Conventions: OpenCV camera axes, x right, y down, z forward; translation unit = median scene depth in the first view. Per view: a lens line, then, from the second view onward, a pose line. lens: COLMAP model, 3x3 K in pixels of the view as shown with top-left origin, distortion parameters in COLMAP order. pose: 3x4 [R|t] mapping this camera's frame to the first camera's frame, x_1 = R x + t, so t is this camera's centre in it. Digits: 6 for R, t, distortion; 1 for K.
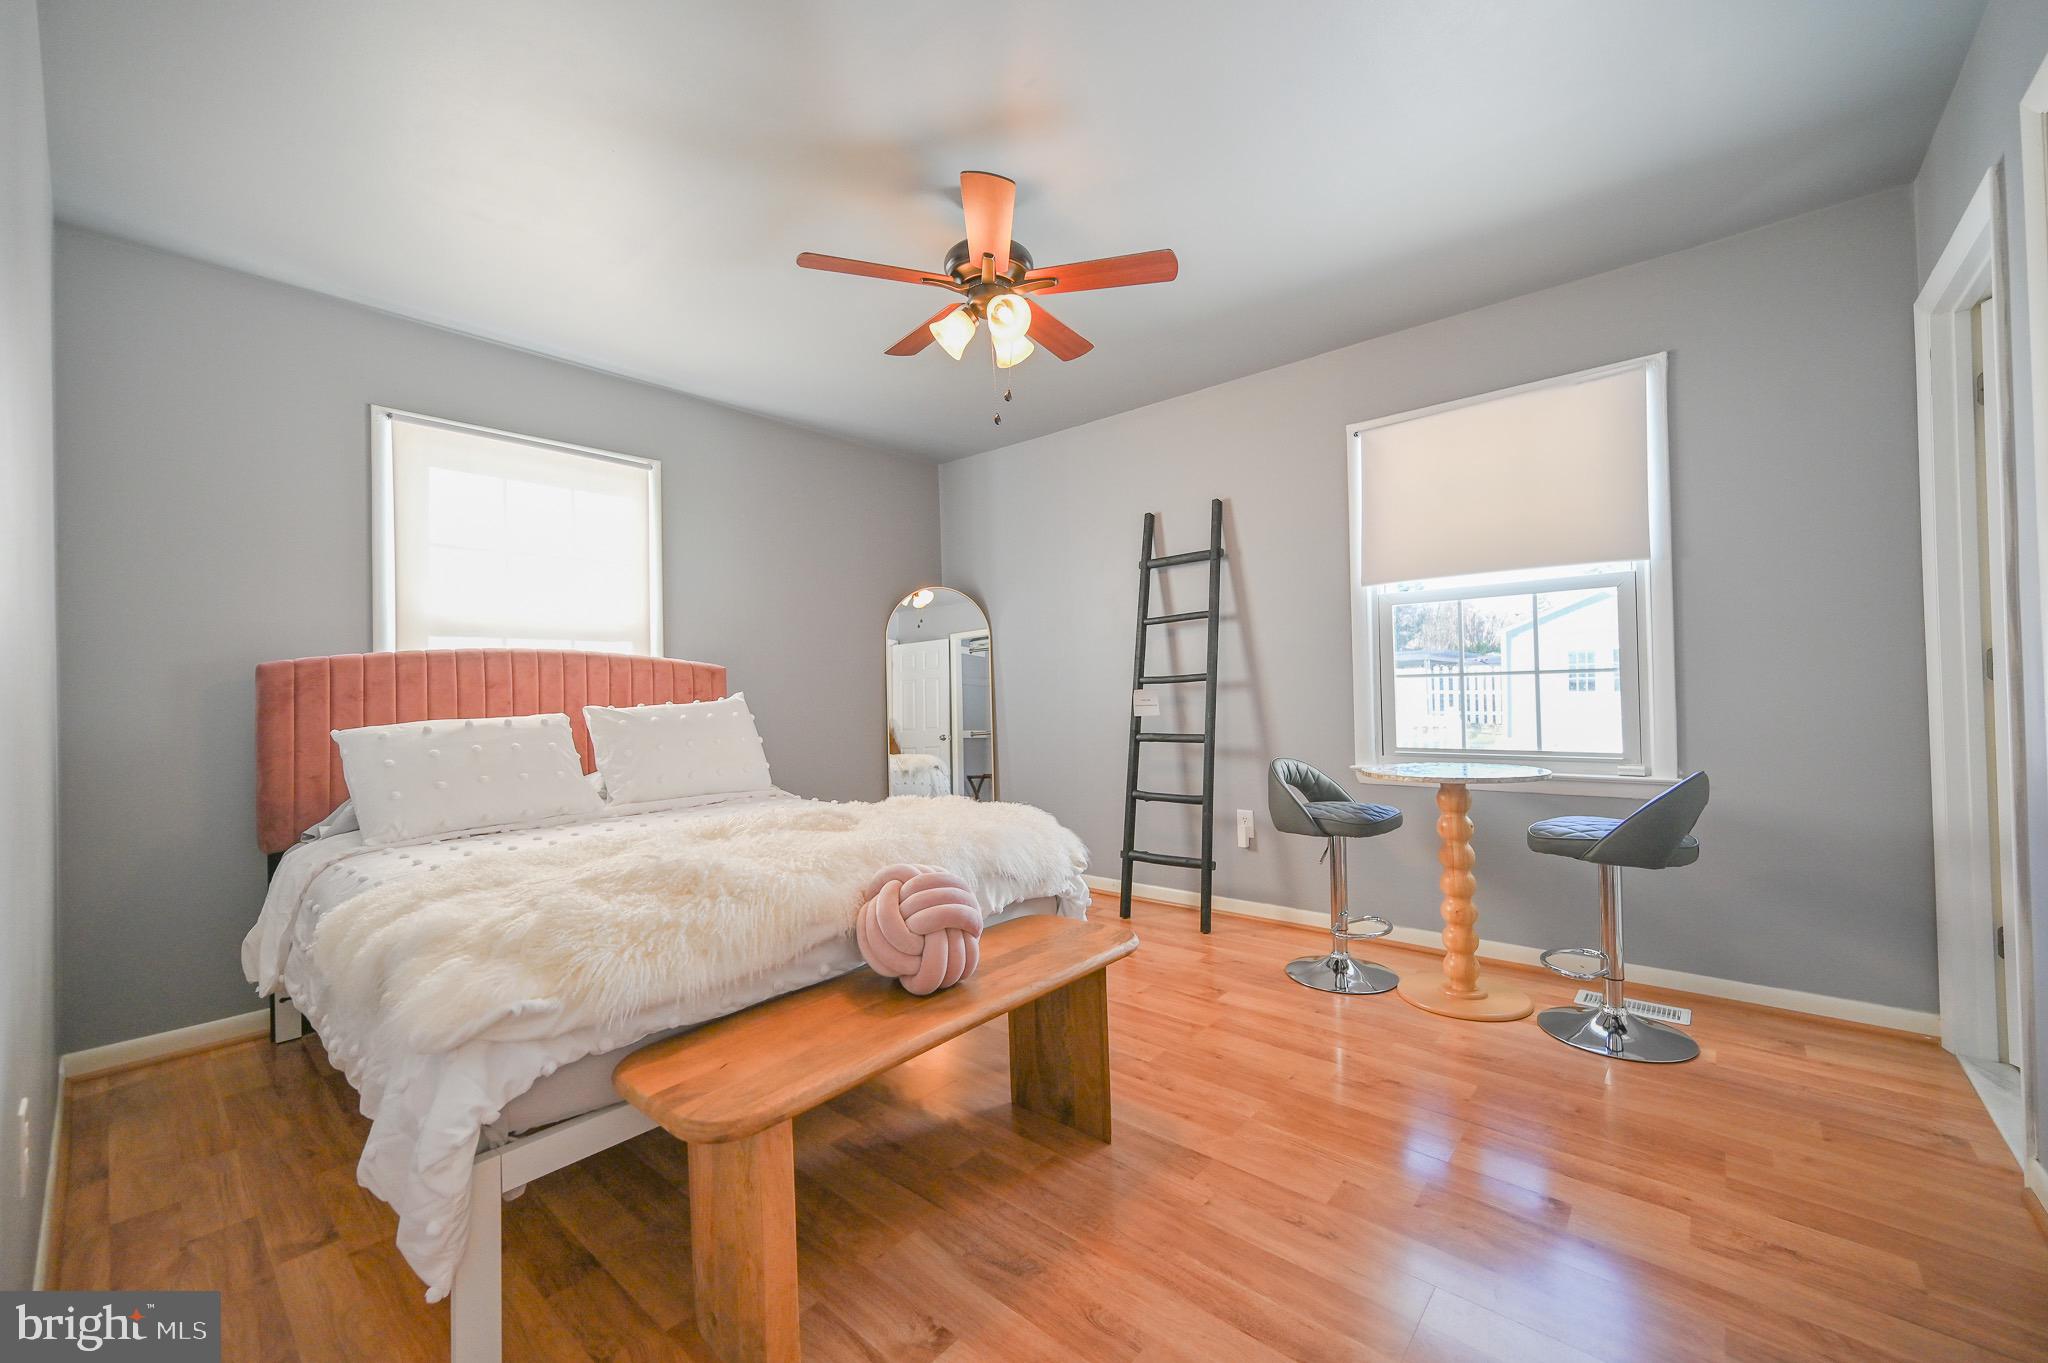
lens RADIAL K [[804.4, 0, 1013.6], [0, 804.4, 682.8], [0, 0, 1]] dist [-0.000827, 0.000343]
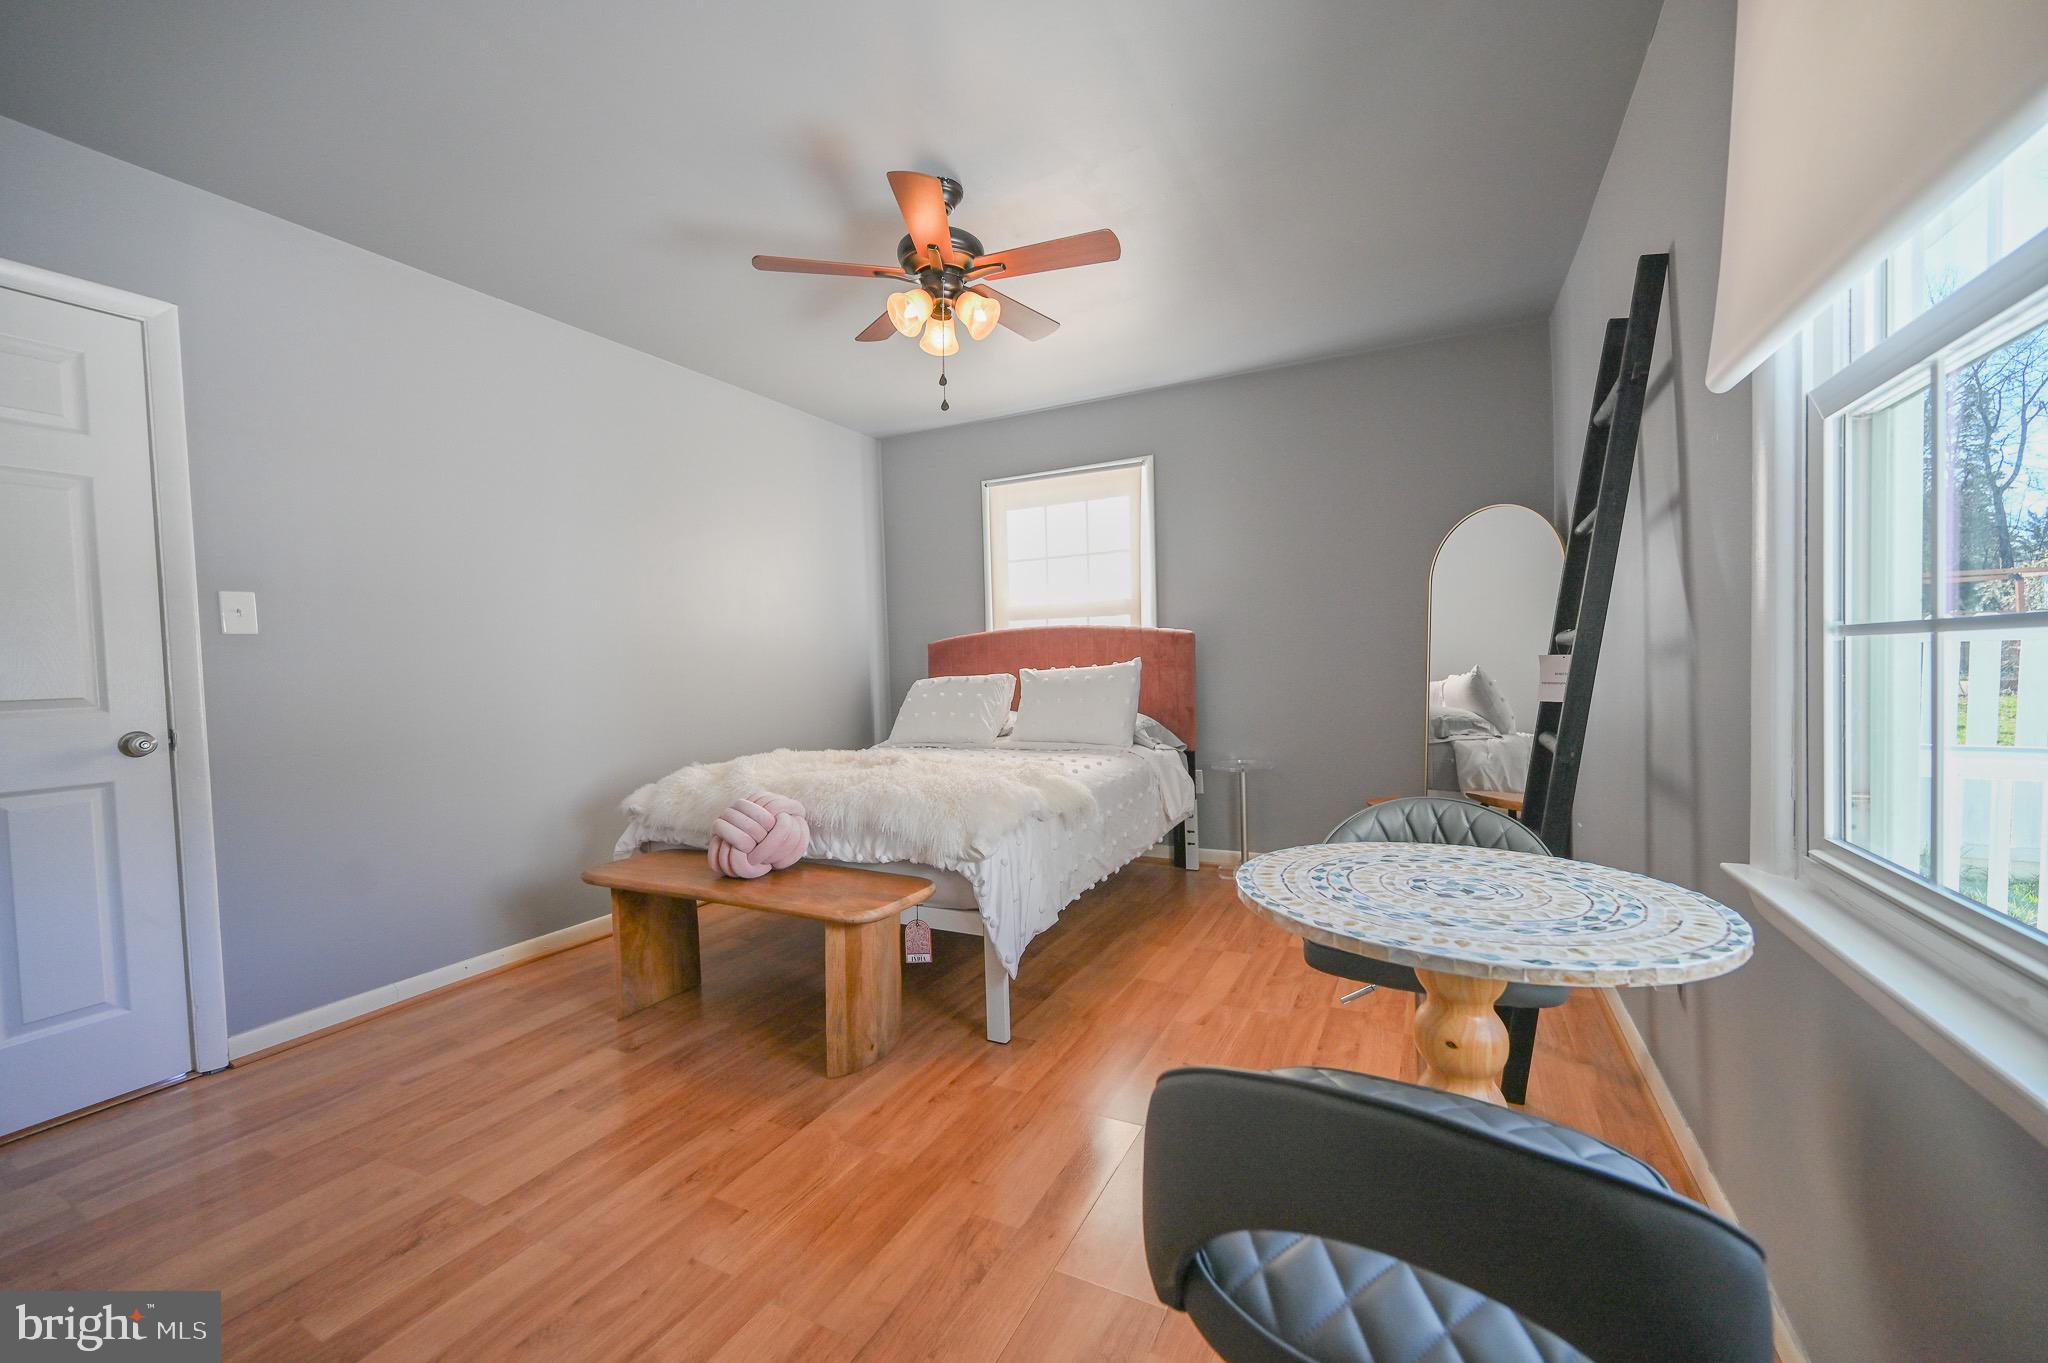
lens RADIAL K [[804.4, 0, 1011.1], [0, 804.4, 686.2], [0, 0, 1]] dist [-0.000827, 0.000343]
pose [[0.231808, 0.044702, -0.971734, 0.811315], [0.027249, 0.998253, 0.052422, -0.014278], [0.972380, -0.038630, 0.230185, 0.662314]]
